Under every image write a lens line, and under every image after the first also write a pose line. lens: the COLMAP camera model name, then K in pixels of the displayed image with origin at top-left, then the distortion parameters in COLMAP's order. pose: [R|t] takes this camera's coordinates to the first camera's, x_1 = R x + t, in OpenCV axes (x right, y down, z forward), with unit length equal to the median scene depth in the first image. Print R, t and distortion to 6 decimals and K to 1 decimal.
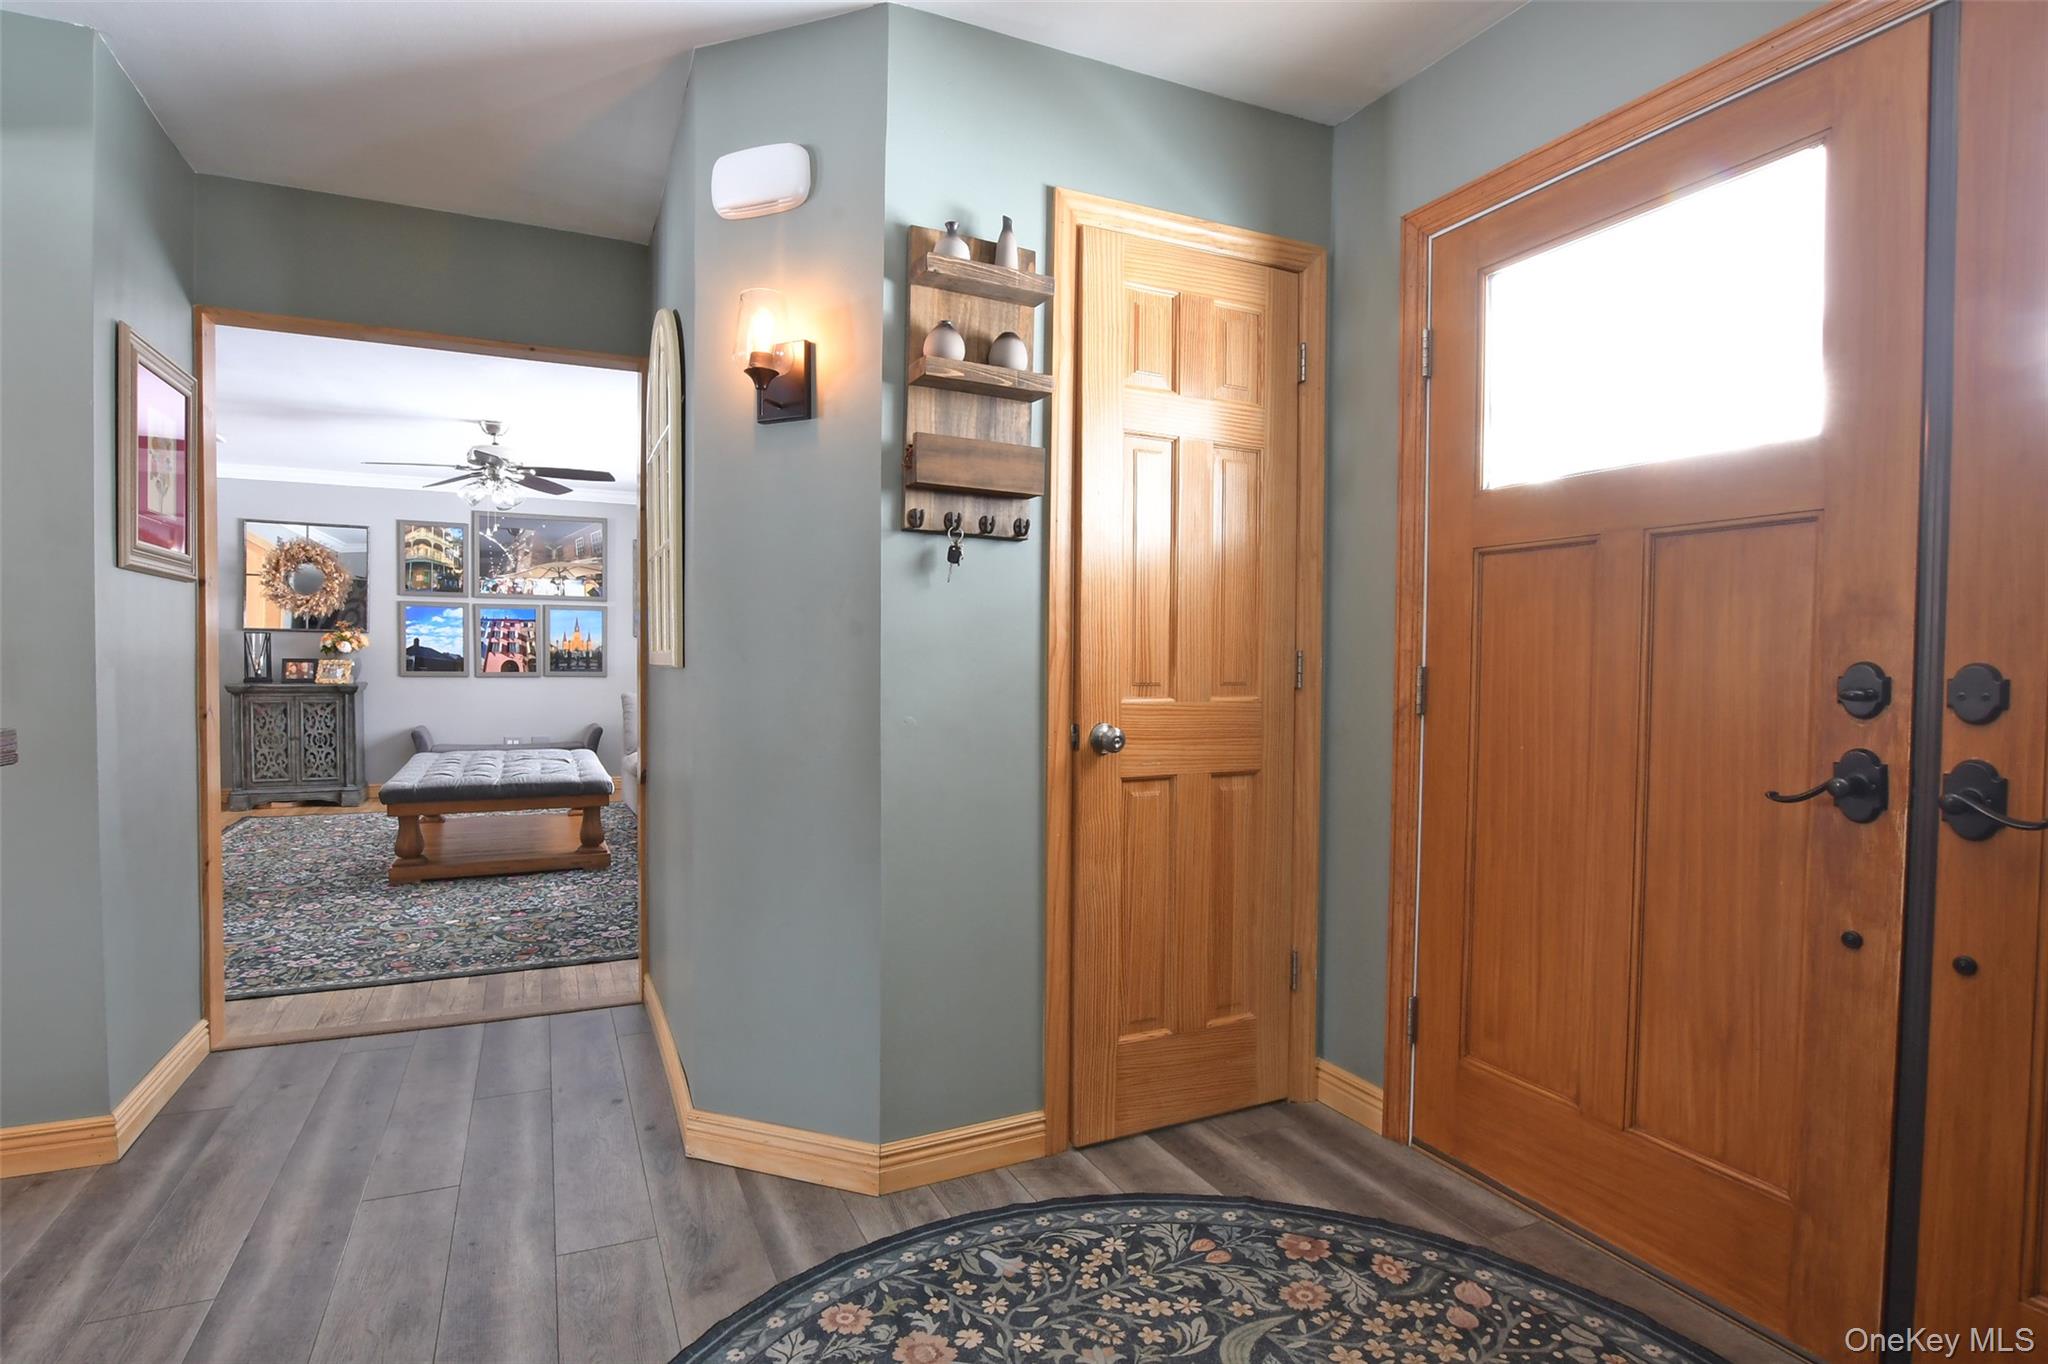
lens RADIAL K [[1067.7, 0, 1017.3], [0, 1067.7, 691.1], [0, 0, 1]] dist [-0.020282, -0.000041]
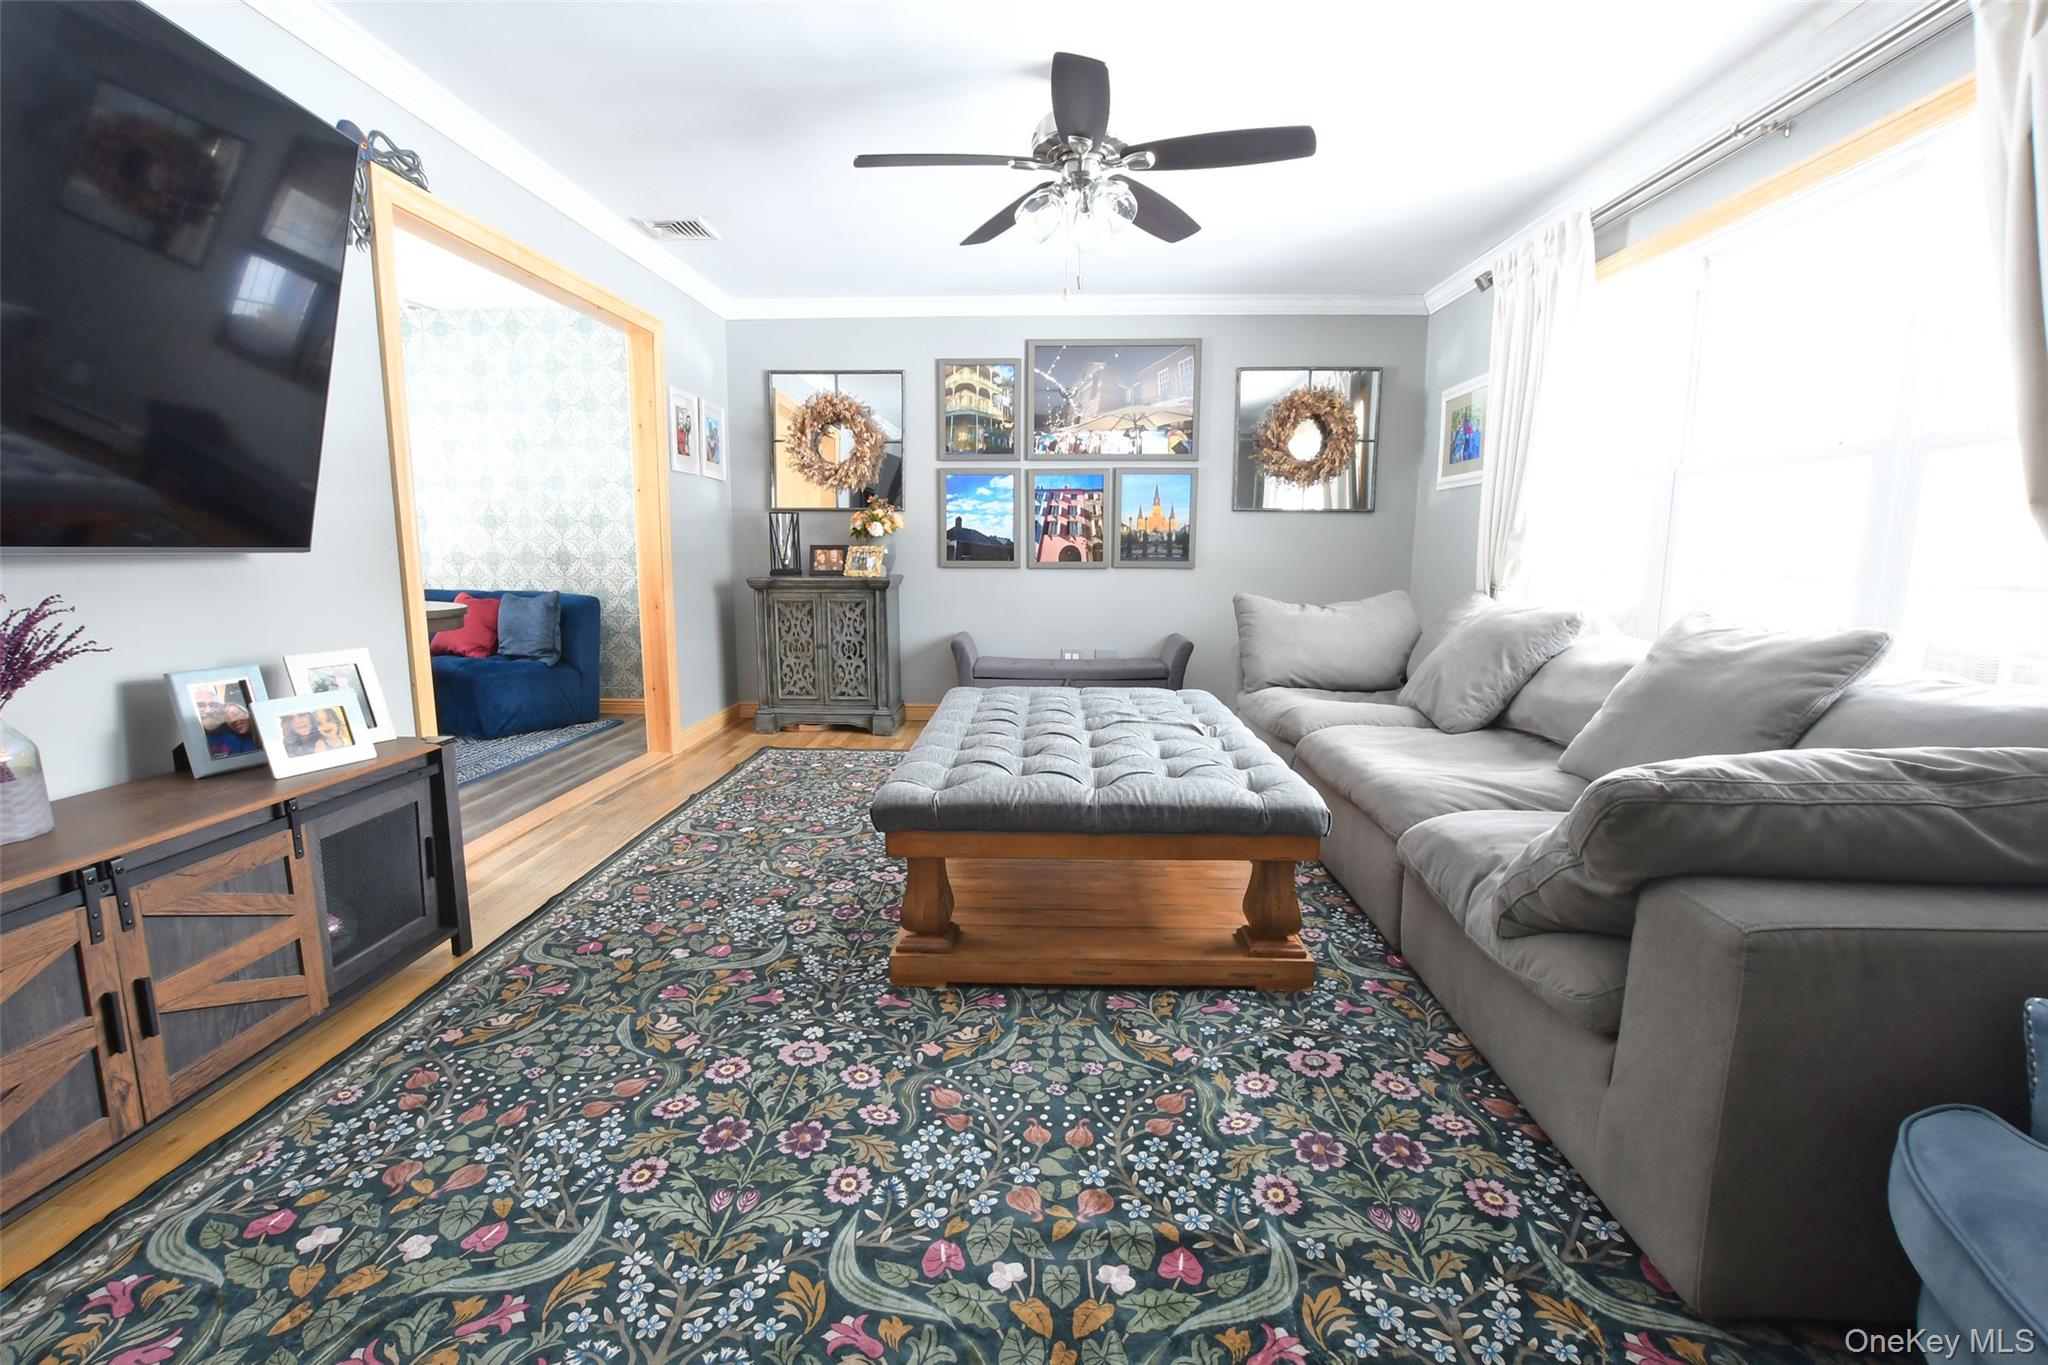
lens RADIAL K [[923.8, 0, 1001.3], [0, 923.8, 685.6], [0, 0, 1]] dist [-0.034890, 0.001148]
pose [[0.885627, 0.059987, -0.460506, -0.226861], [-0.007689, 0.993380, 0.114614, -0.005852], [0.464333, -0.097965, 0.880226, 0.419089]]
